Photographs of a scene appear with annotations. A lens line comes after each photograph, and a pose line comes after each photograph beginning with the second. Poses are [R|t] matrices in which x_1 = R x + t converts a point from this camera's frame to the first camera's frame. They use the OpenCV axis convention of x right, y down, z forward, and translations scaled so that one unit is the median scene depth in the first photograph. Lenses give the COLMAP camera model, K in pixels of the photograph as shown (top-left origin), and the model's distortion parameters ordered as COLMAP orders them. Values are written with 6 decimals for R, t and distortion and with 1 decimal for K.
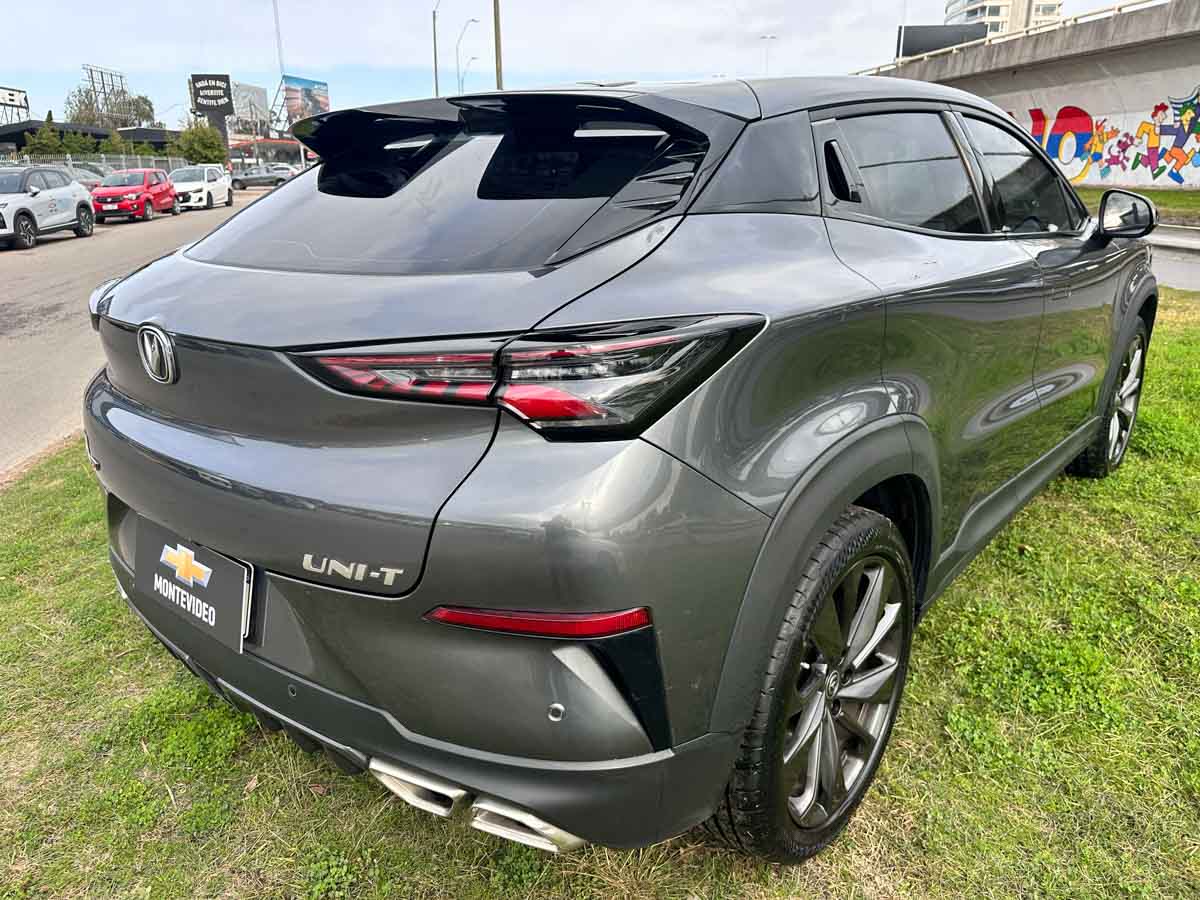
lens RADIAL K [[845.1, 0, 604.5], [0, 845.1, 455.3], [0, 0, 1]] dist [0.003183, -0.006077]
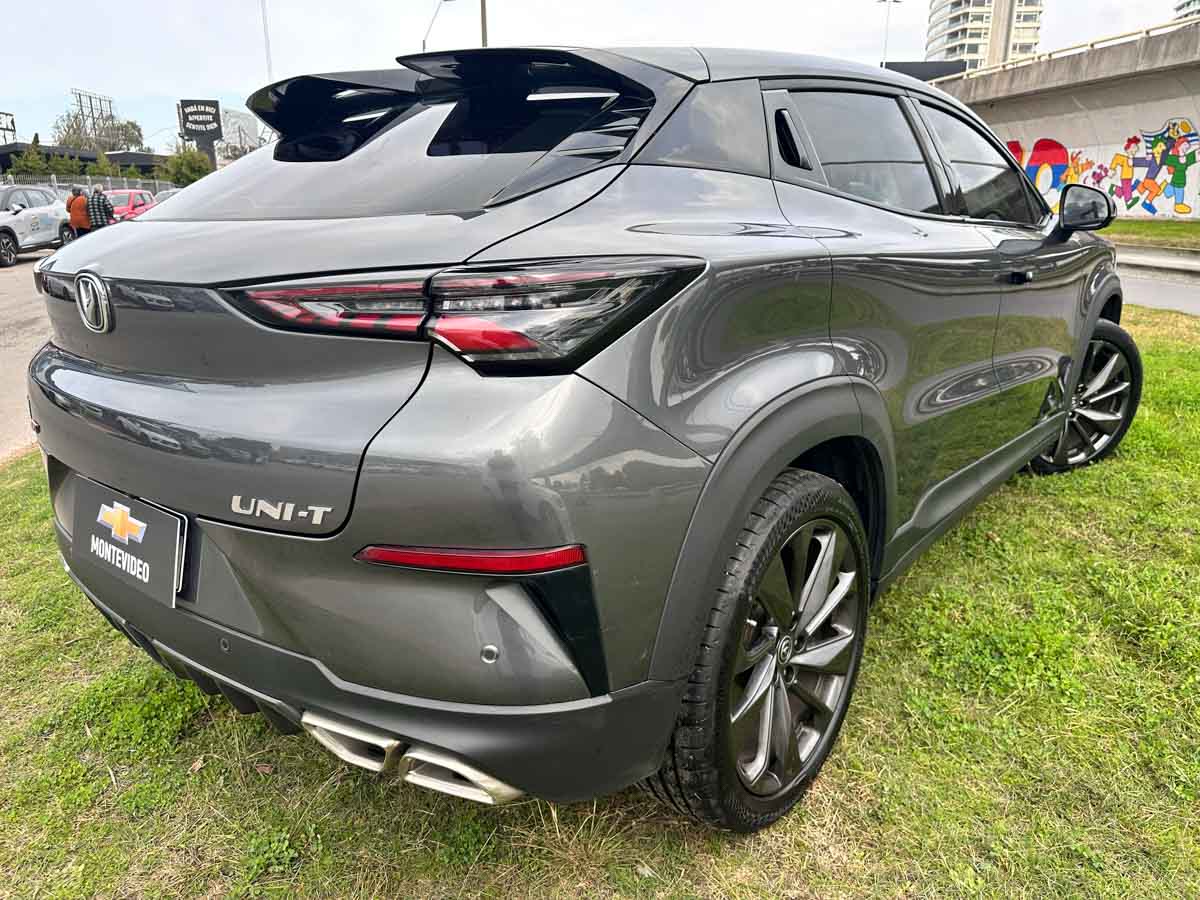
lens RADIAL K [[844.1, 0, 611.9], [0, 844.1, 456.3], [0, 0, 1]] dist [0.003653, -0.007327]
pose [[0.999759, 0.001774, 0.021879, 0.039337], [-0.001088, 0.999509, -0.031323, 0.066317], [-0.021924, 0.031292, 0.999270, 0.008801]]
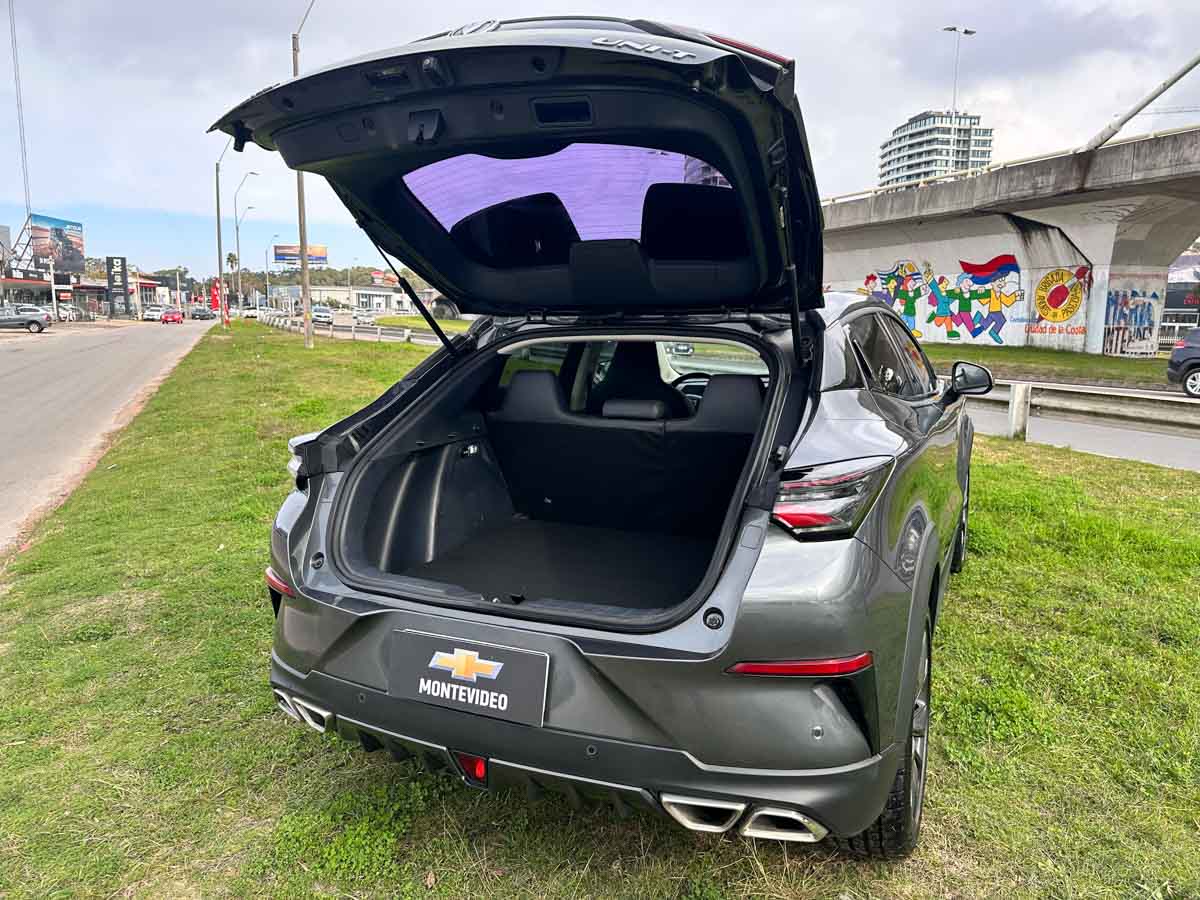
lens RADIAL K [[845.3, 0, 600.0], [0, 845.3, 450.0], [0, 0, 1]] dist [0.000643, -0.002424]
pose [[0.965893, -0.022791, 0.257938, -0.492390], [0.066041, 0.984860, -0.160280, 0.024201], [-0.250380, 0.171848, 0.952774, -0.230877]]
